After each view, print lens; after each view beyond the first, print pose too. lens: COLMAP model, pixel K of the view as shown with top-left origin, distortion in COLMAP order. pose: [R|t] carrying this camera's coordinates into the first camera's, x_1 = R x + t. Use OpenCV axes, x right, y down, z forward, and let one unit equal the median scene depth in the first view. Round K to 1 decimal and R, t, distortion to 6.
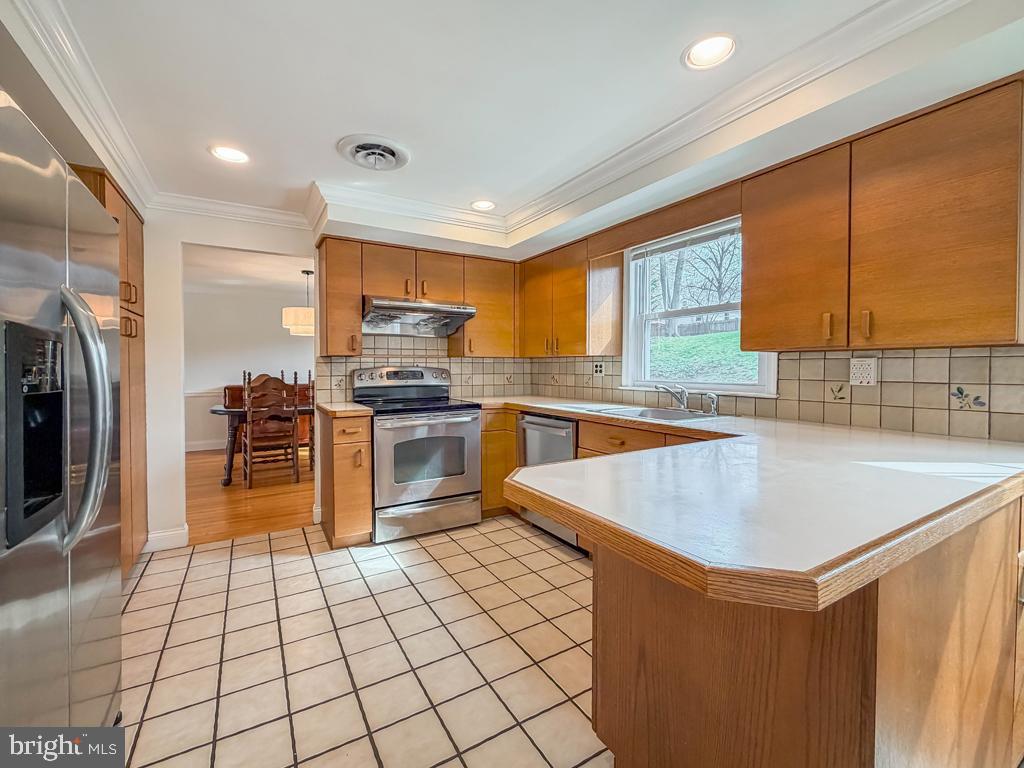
lens RADIAL K [[404.3, 0, 510.5], [0, 404.3, 378.5], [0, 0, 1]] dist [0.001103, 0.000107]
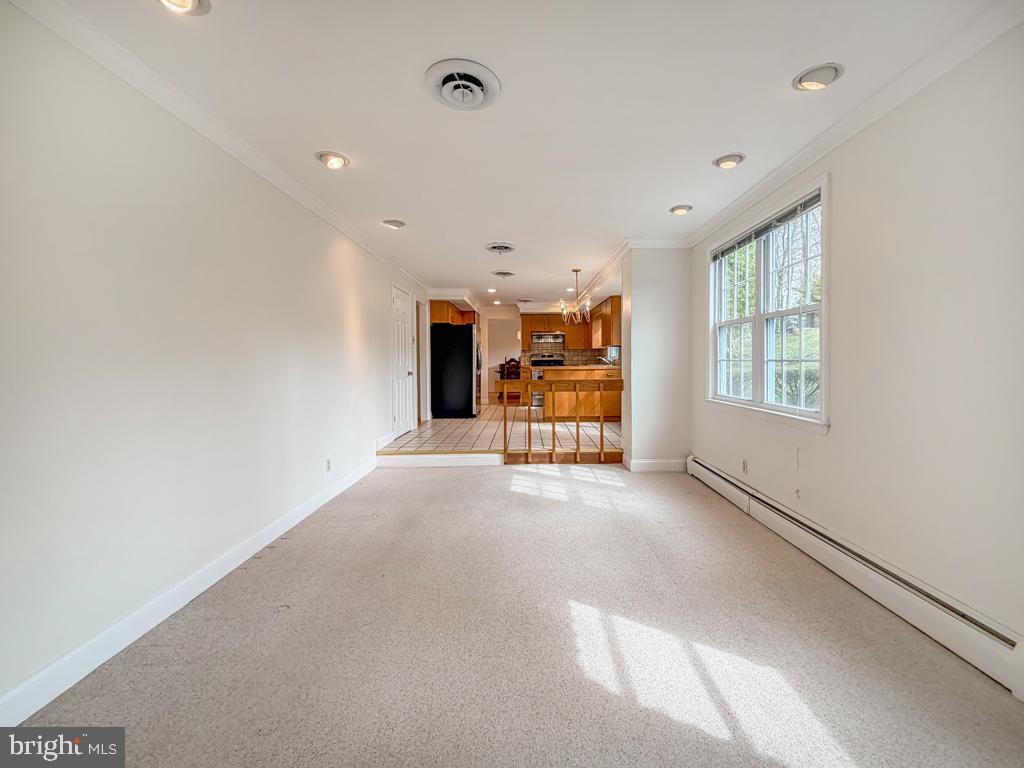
lens RADIAL K [[404.3, 0, 510.5], [0, 404.3, 378.5], [0, 0, 1]] dist [0.001103, 0.000107]
pose [[0.816675, 0.021561, -0.576695, 1.270696], [-0.010770, 0.999697, 0.022124, 0.094901], [0.576998, -0.011857, 0.816660, -1.615283]]
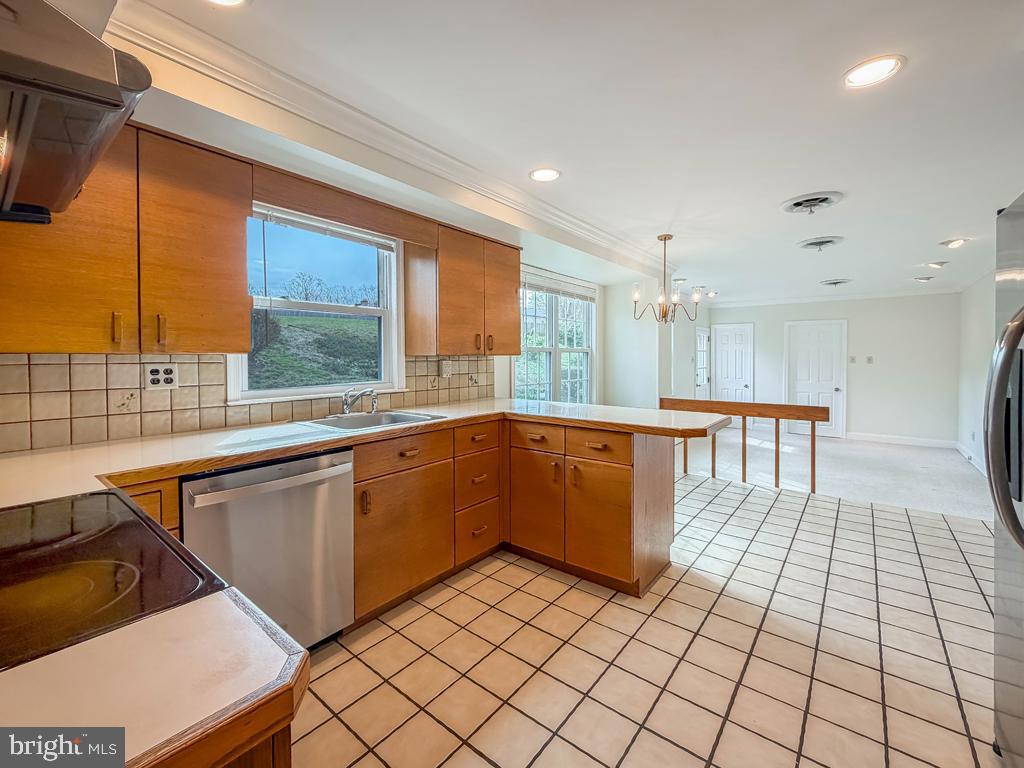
lens RADIAL K [[429.8, 0, 511.8], [0, 429.8, 360.0], [0, 0, 1]] dist [-0.001140, -0.000077]
pose [[-0.318172, 0.013707, 0.947934, -0.481217], [0.049757, 0.998759, 0.002259, -0.024141], [-0.946726, 0.047886, -0.318459, 0.735978]]
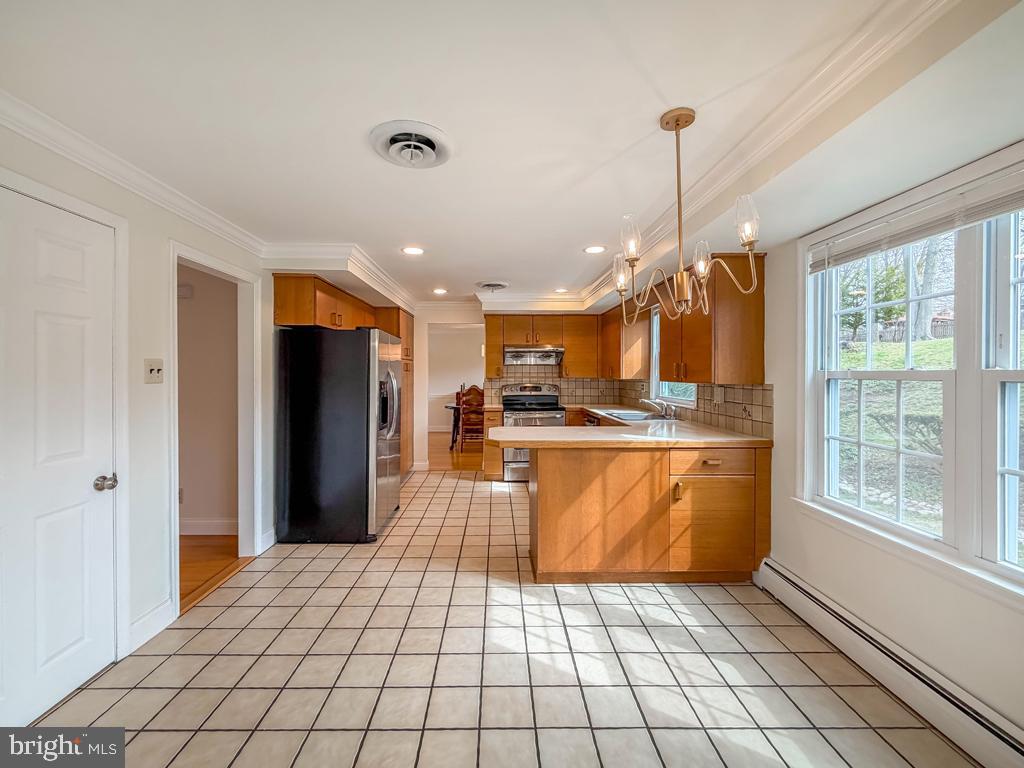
lens RADIAL K [[415.5, 0, 512.0], [0, 415.5, 384.0], [0, 0, 1]] dist [-0.001810, -0.000108]
pose [[0.859590, 0.012143, -0.510840, 0.575684], [-0.013409, 0.999909, 0.001204, -0.031119], [0.510808, 0.005815, 0.859675, -0.534785]]
